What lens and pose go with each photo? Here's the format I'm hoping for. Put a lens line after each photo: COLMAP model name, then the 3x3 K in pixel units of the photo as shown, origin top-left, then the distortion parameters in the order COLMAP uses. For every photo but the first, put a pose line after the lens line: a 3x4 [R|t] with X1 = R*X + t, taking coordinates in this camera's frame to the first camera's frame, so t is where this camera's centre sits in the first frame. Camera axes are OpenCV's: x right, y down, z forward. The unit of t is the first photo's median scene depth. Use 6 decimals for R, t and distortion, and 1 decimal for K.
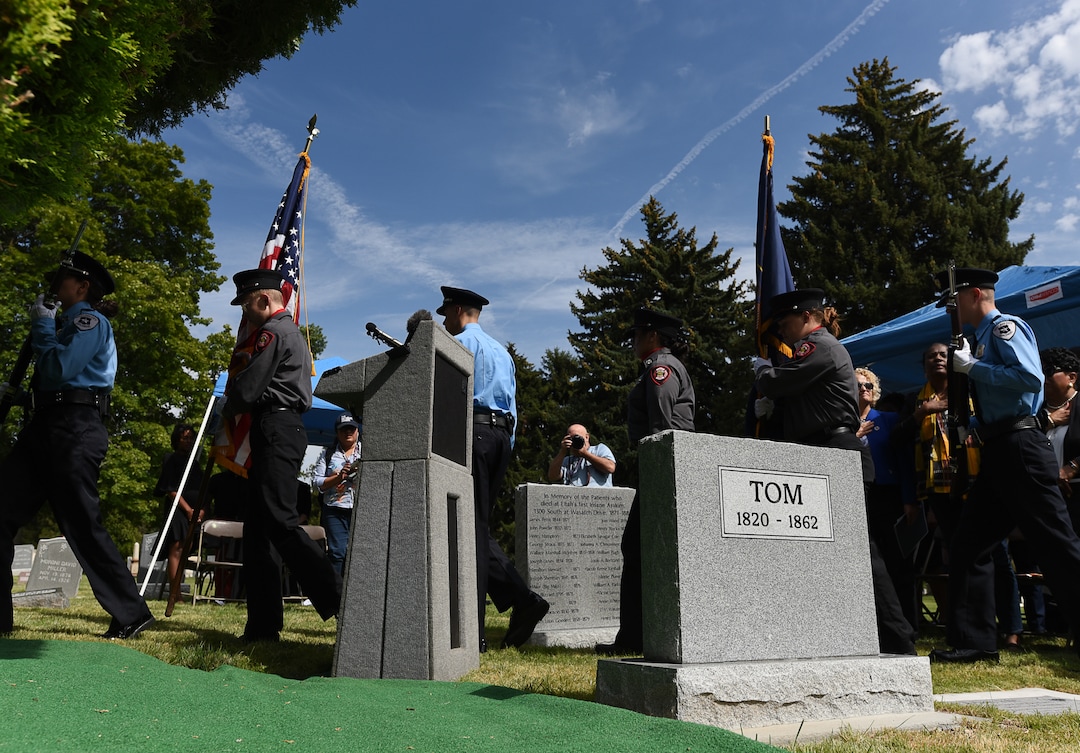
lens RADIAL K [[842.1, 0, 542.8], [0, 842.1, 367.4], [0, 0, 1]] dist [0.002806, 0.004236]
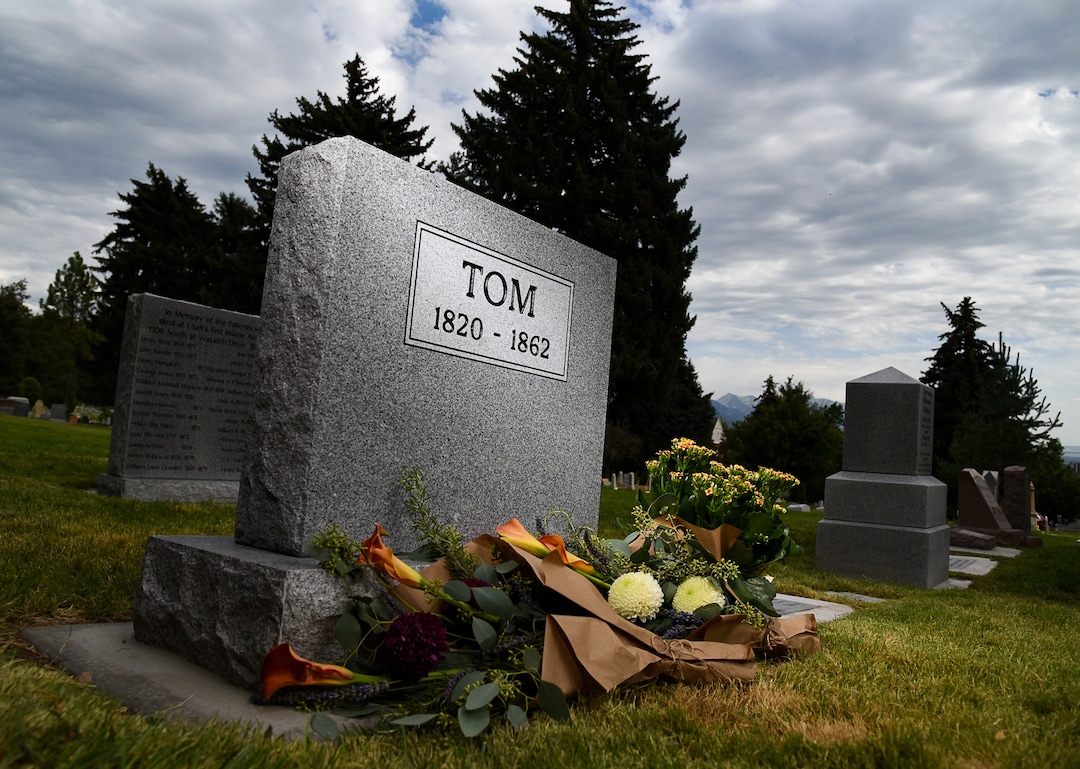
lens RADIAL K [[809.4, 0, 528.2], [0, 809.4, 385.0], [0, 0, 1]] dist [-0.122758, 0.073569]
pose [[0.916319, 0.116541, 0.383117, 0.035311], [-0.179890, 0.974544, 0.133805, 0.058618], [-0.357771, -0.191527, 0.913957, 0.195880]]
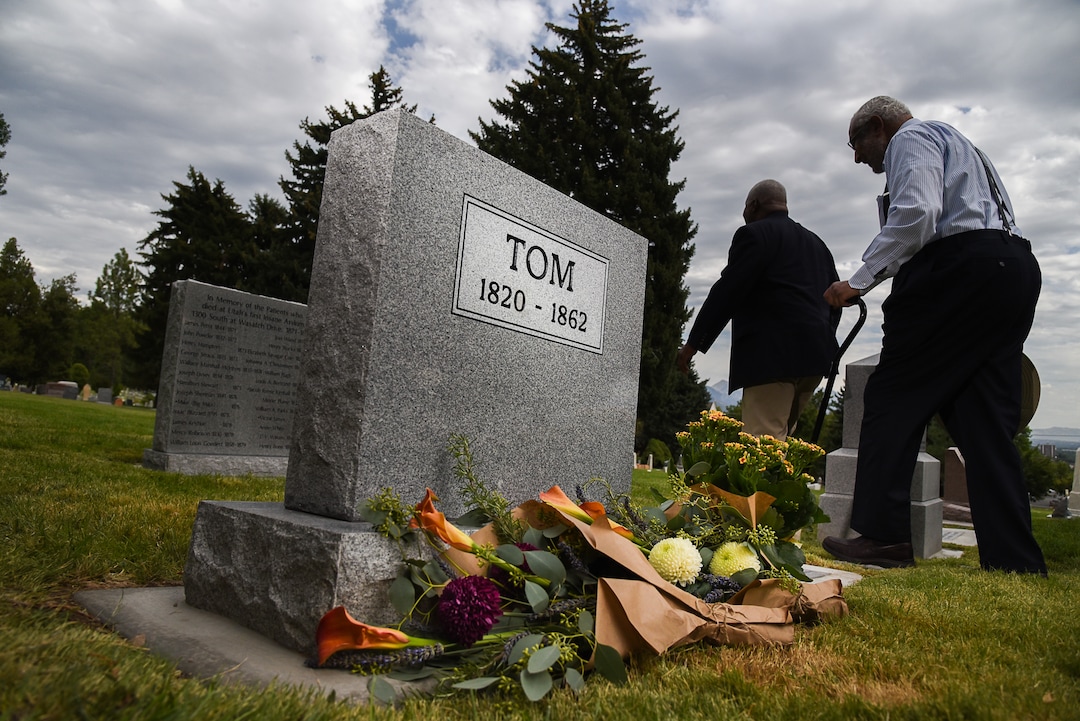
lens RADIAL K [[745.4, 0, 537.8], [0, 745.4, 366.4], [0, 0, 1]] dist [-0.125257, 0.076267]
pose [[0.915760, 0.121539, 0.382899, 0.031786], [-0.182055, 0.975199, 0.125867, 0.067335], [-0.358105, -0.184973, 0.915175, 0.210688]]
